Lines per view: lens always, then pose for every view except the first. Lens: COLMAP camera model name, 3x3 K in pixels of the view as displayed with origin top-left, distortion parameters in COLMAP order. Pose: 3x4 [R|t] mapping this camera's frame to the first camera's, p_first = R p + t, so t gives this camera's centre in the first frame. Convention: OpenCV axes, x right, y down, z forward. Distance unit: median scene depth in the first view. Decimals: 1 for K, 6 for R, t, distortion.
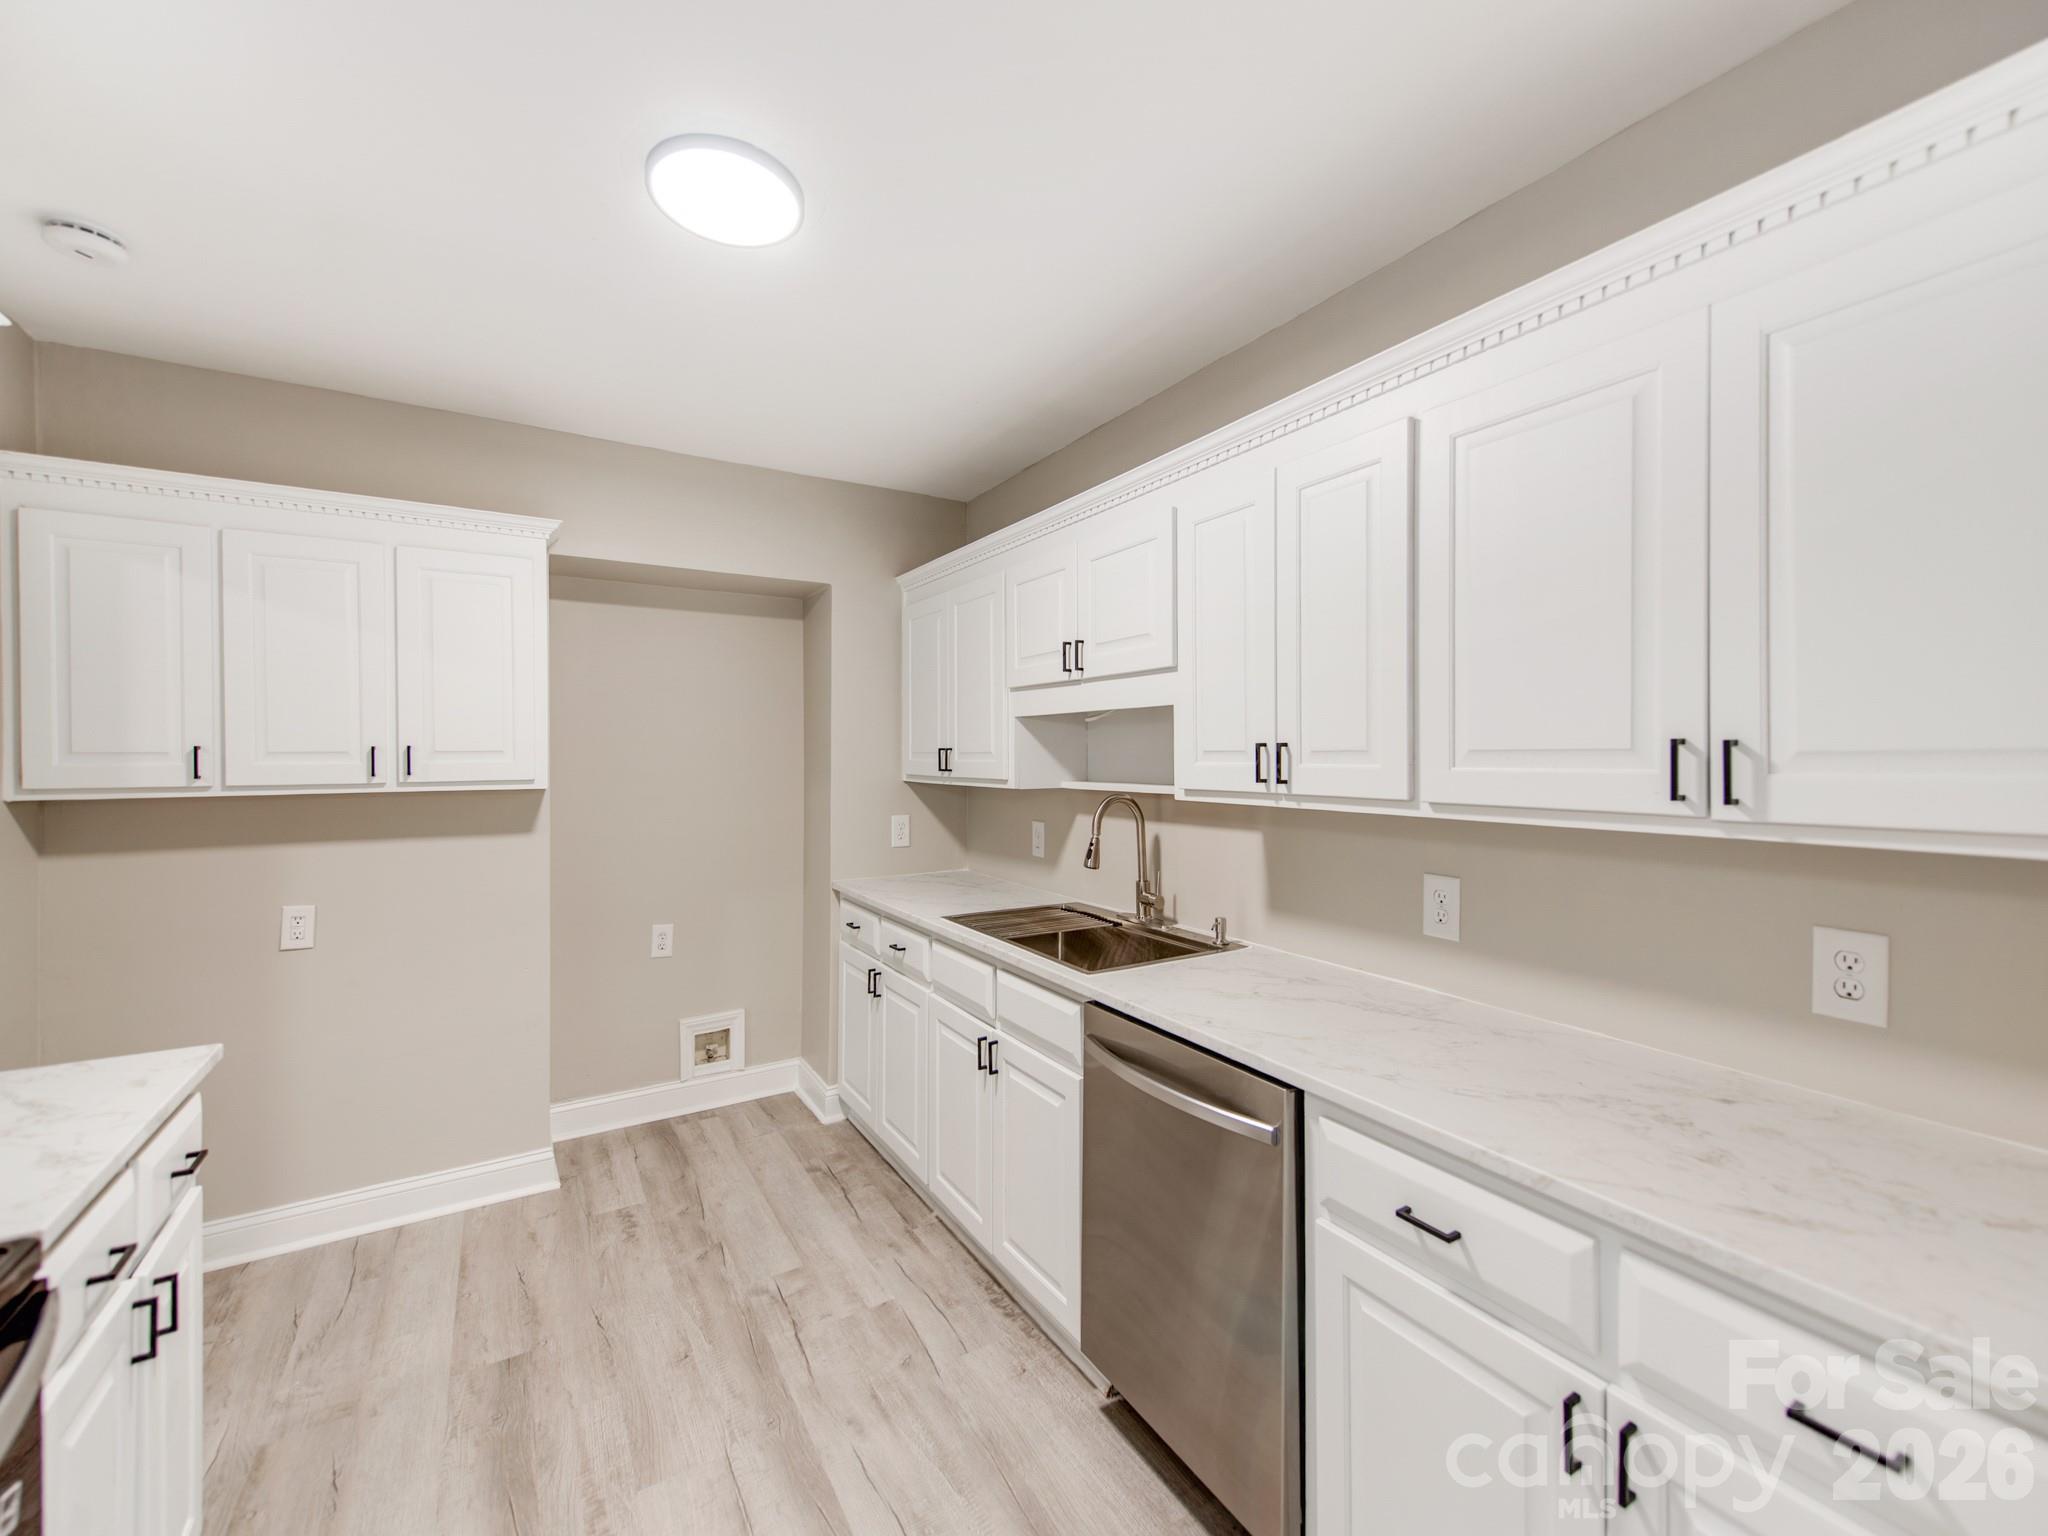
lens RADIAL K [[842.5, 0, 974.5], [0, 842.5, 757.6], [0, 0, 1]] dist [0.025933, -0.004236]
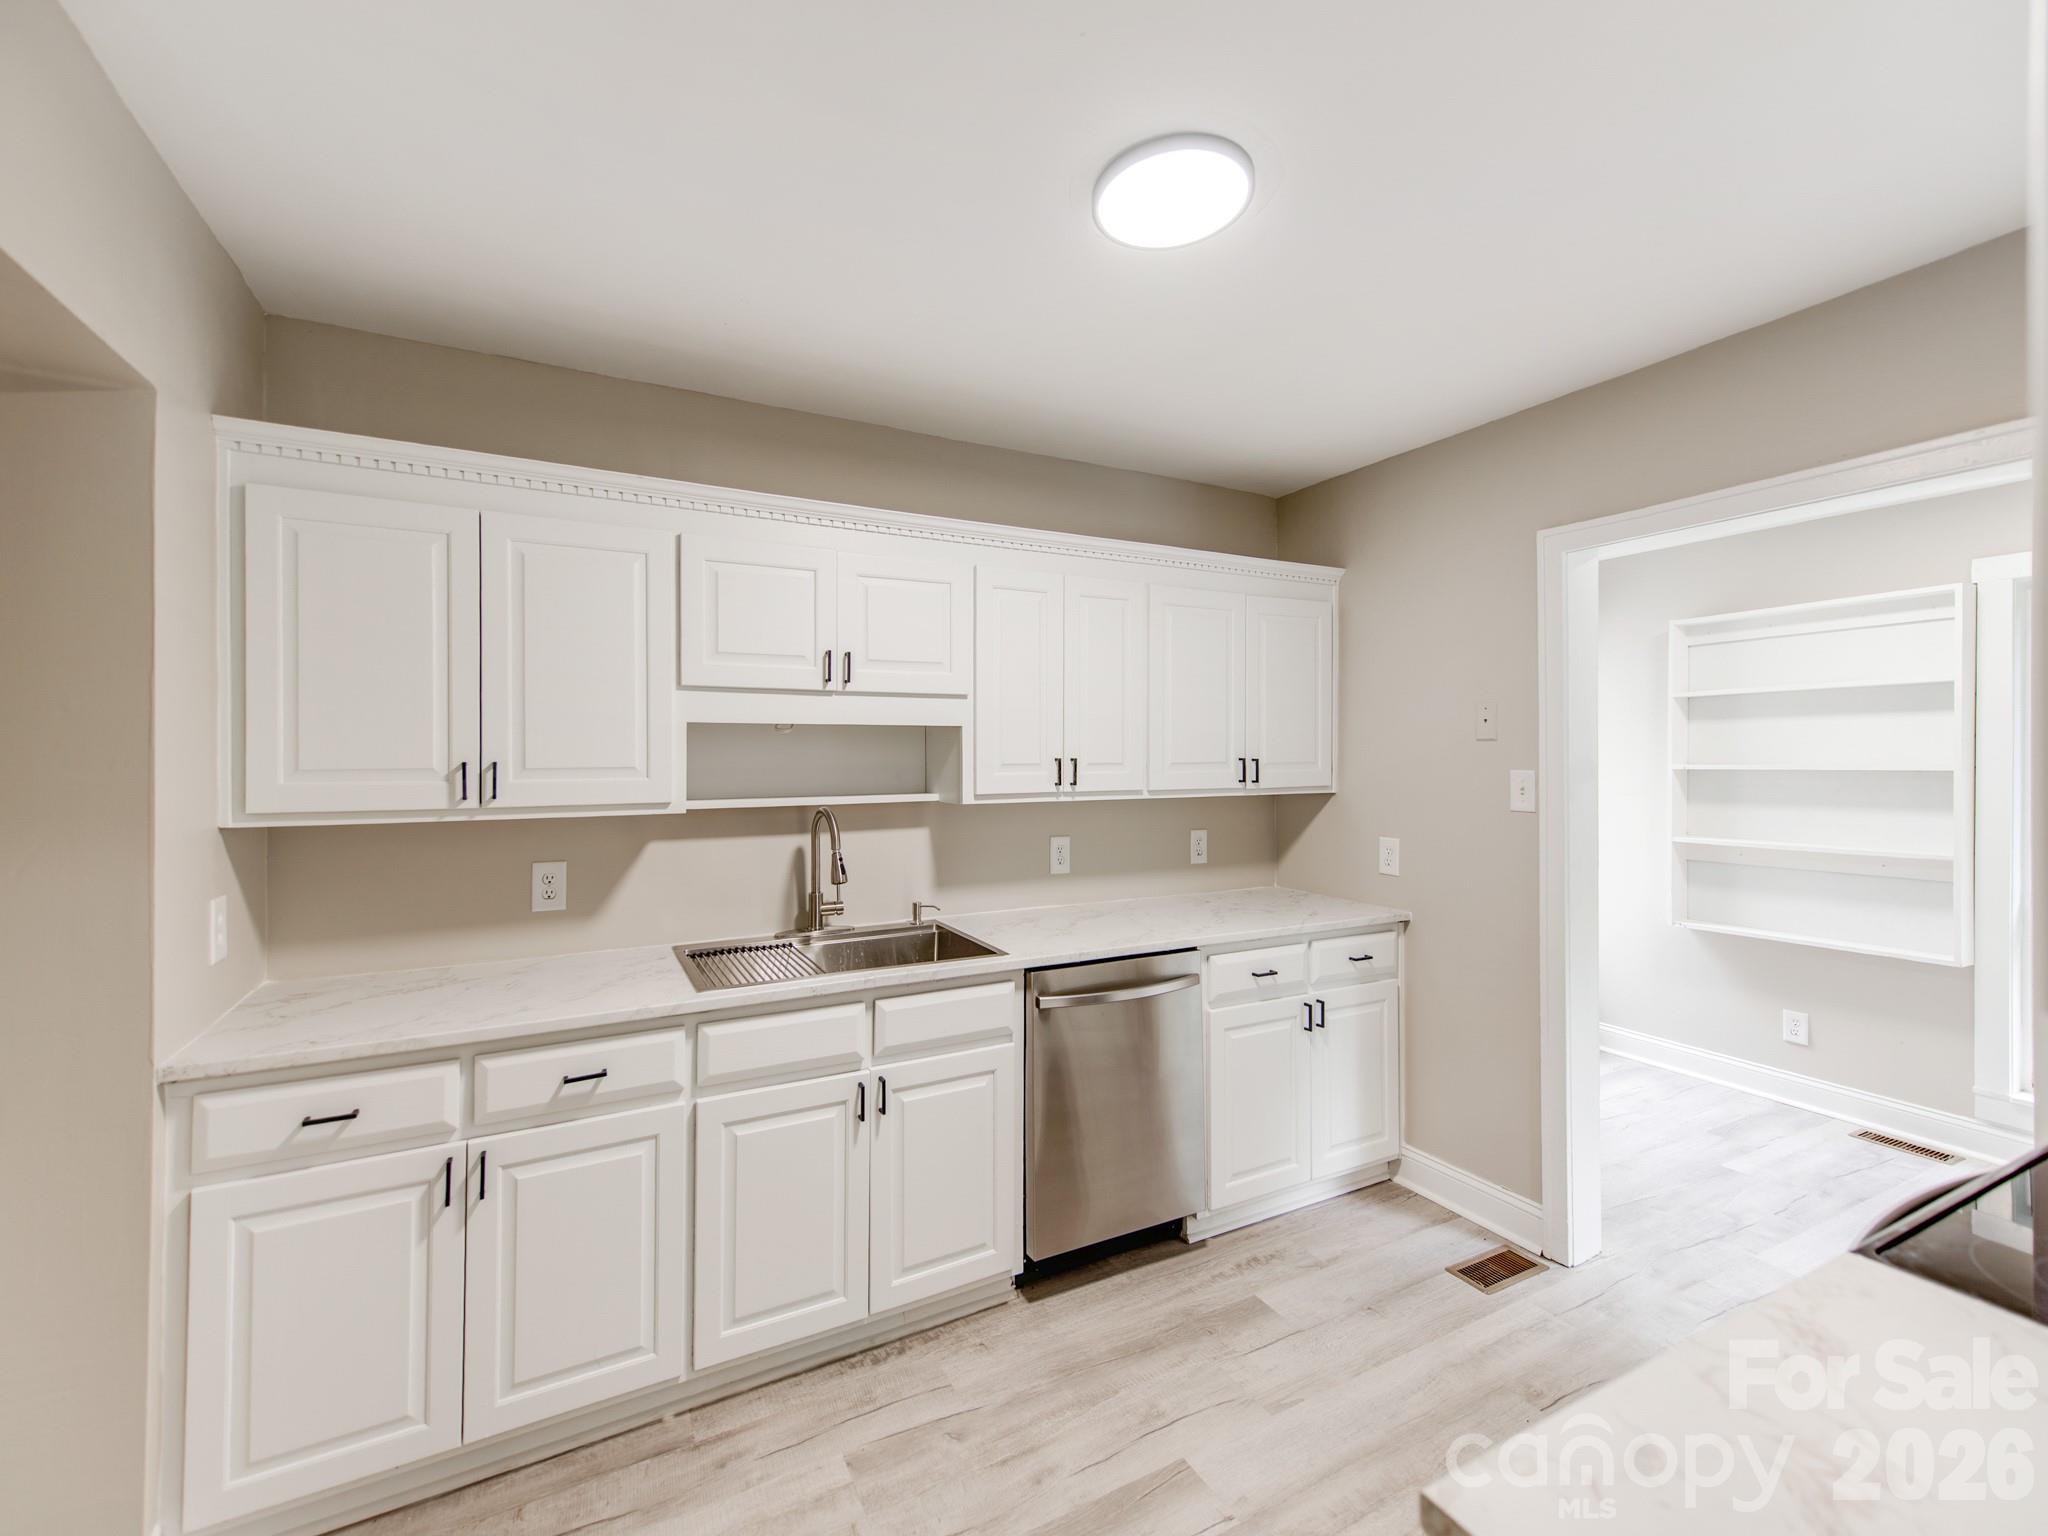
lens RADIAL K [[842.5, 0, 1010.9], [0, 842.5, 754.8], [0, 0, 1]] dist [0.025933, -0.004236]
pose [[0.048693, -0.000911, 0.998813, -0.838148], [0.006311, 0.999980, 0.000604, -0.018729], [-0.998794, 0.006274, 0.048698, 0.753668]]
